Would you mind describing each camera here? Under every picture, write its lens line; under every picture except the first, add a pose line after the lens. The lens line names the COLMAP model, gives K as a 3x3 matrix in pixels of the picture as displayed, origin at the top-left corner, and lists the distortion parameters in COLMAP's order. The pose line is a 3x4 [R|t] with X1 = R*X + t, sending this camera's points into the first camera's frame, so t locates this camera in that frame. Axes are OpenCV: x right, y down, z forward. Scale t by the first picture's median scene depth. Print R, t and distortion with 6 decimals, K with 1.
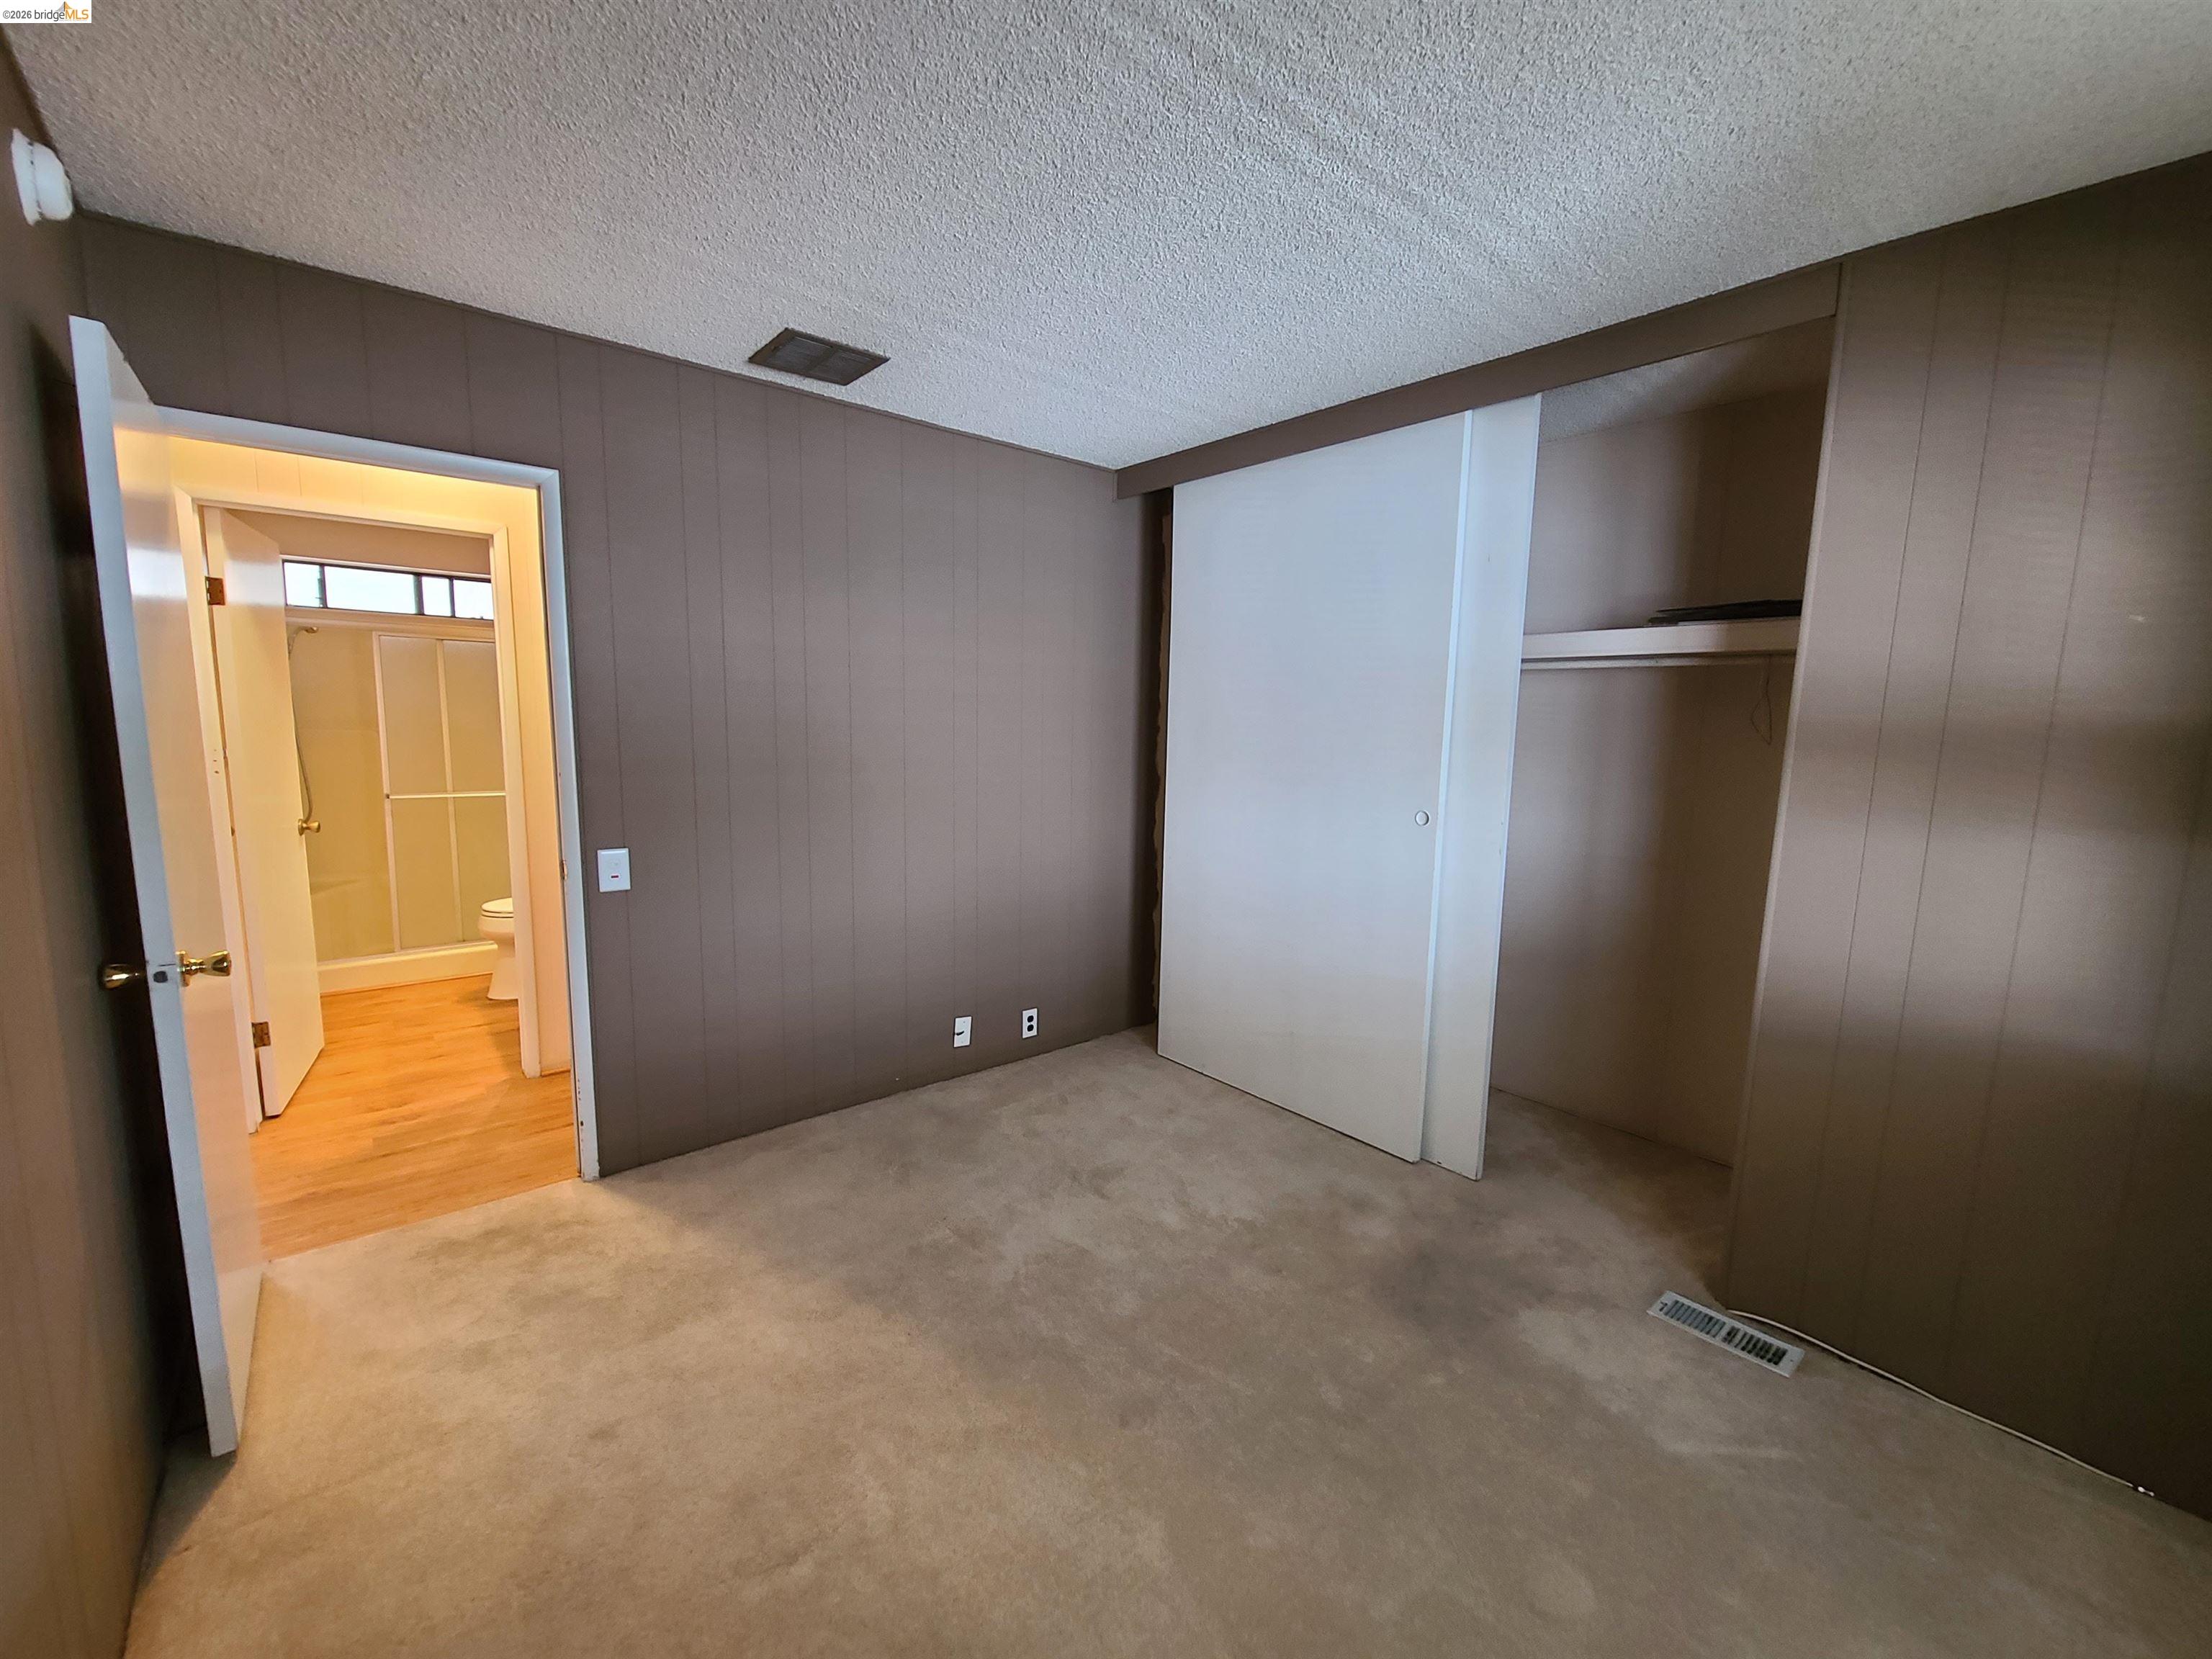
lens RADIAL K [[900.6, 0, 1110.5], [0, 900.6, 833.3], [0, 0, 1]] dist [0.001030, -0.000042]
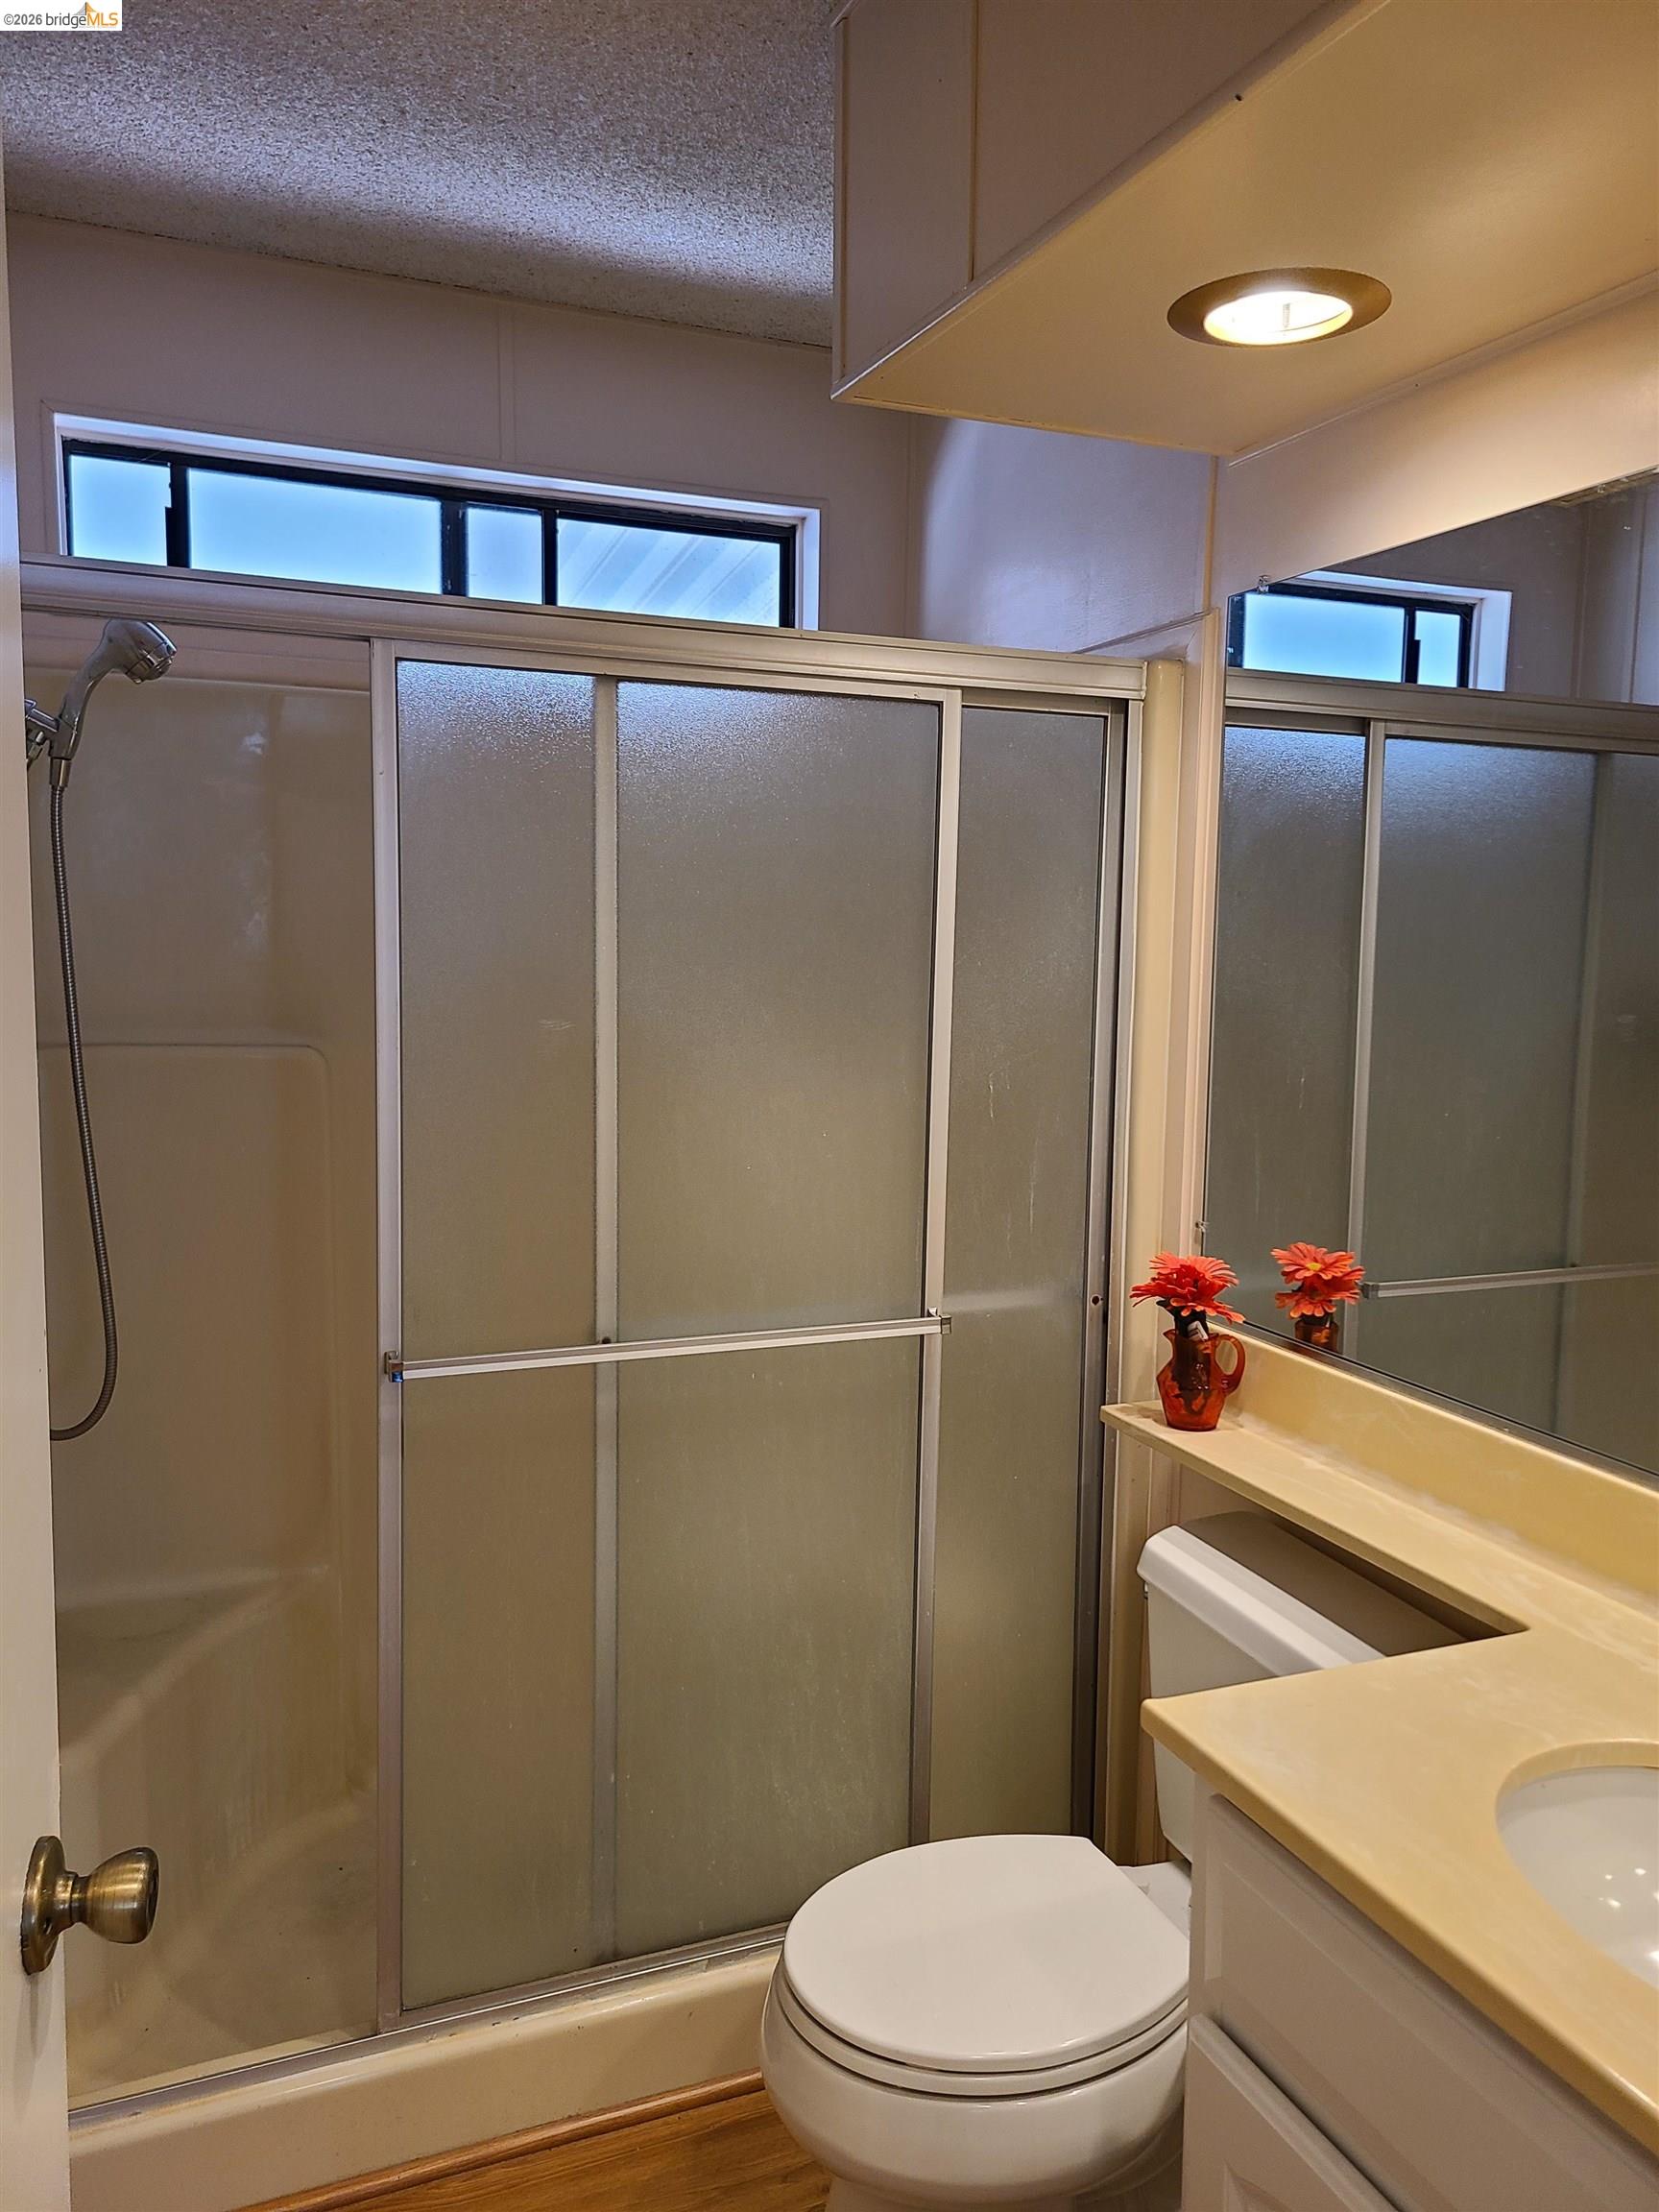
lens RADIAL K [[1653.2, 0, 839.5], [0, 1653.2, 1120.4], [0, 0, 1]] dist [0.050508, -0.031797]
pose [[0.951952, 0.034049, -0.304350, -0.428893], [-0.042148, 0.998910, -0.020079, -0.074275], [0.303334, 0.031942, 0.952349, 0.478001]]
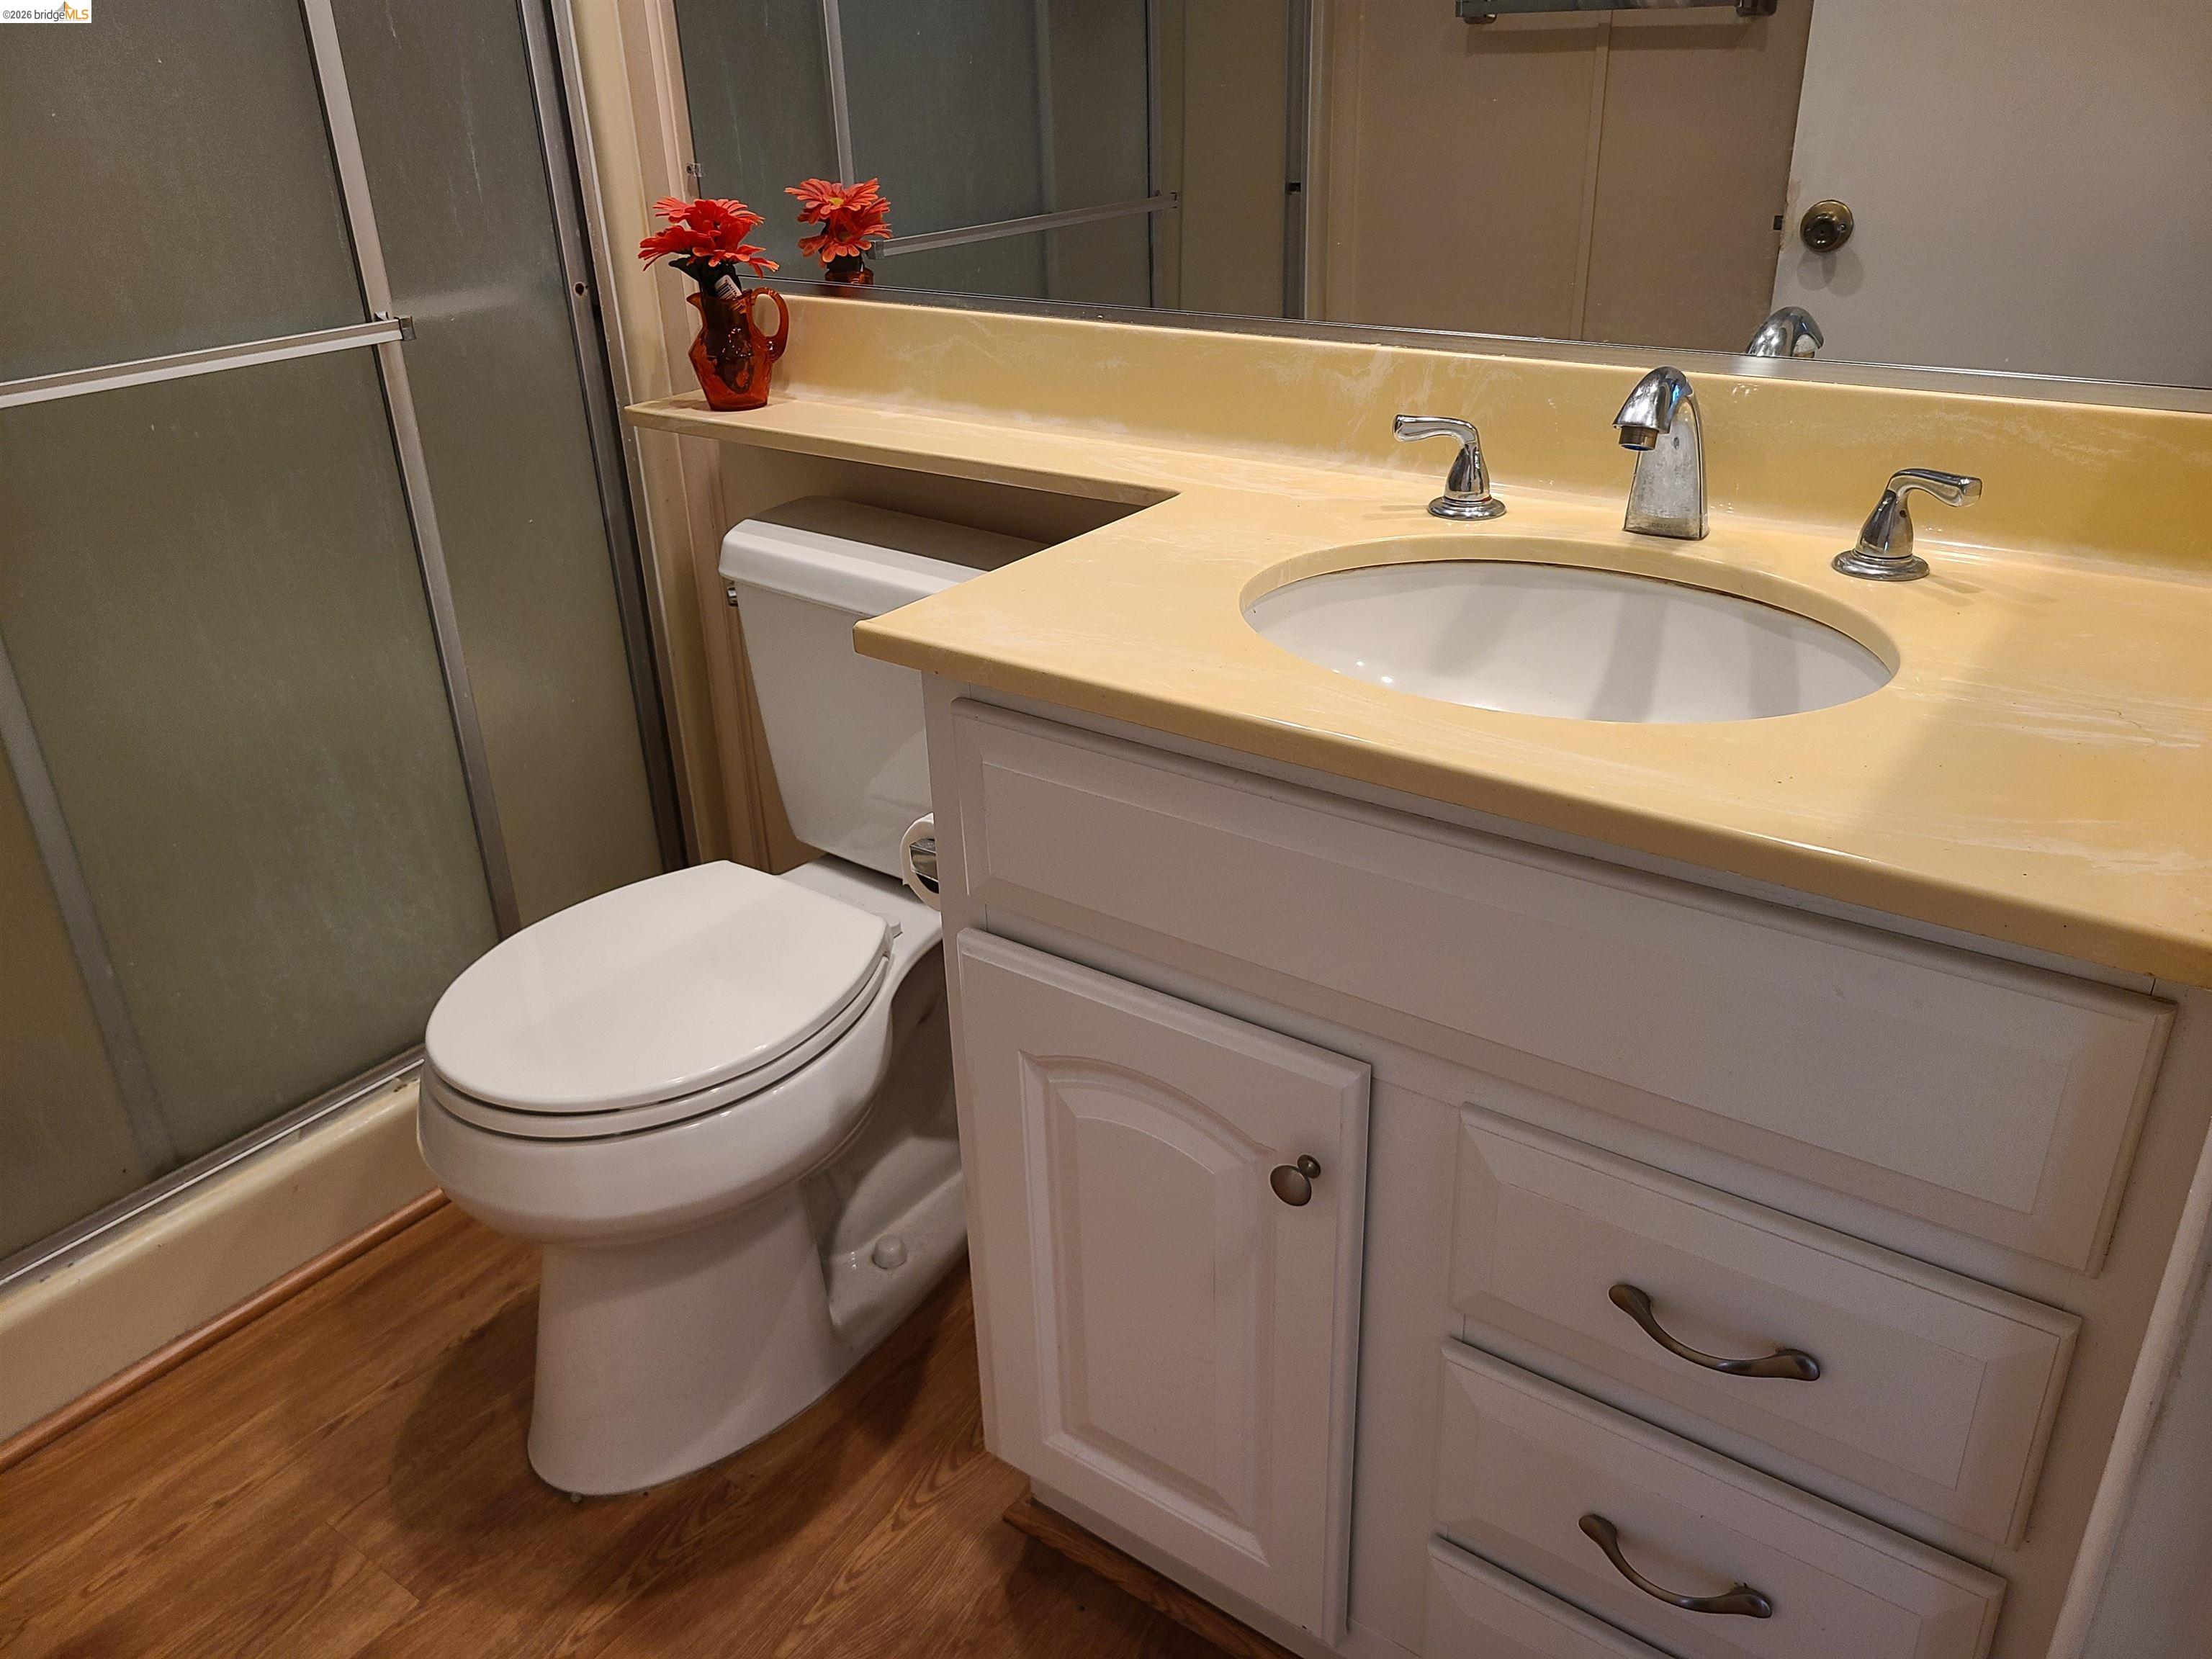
lens RADIAL K [[1653.2, 0, 1098.0], [0, 1653.2, 835.2], [0, 0, 1]] dist [0.050508, -0.031797]
pose [[0.972885, -0.138012, 0.185603, -0.466229], [0.072087, 0.943424, 0.323658, -0.039391], [-0.219771, -0.301502, 0.927792, 0.516512]]
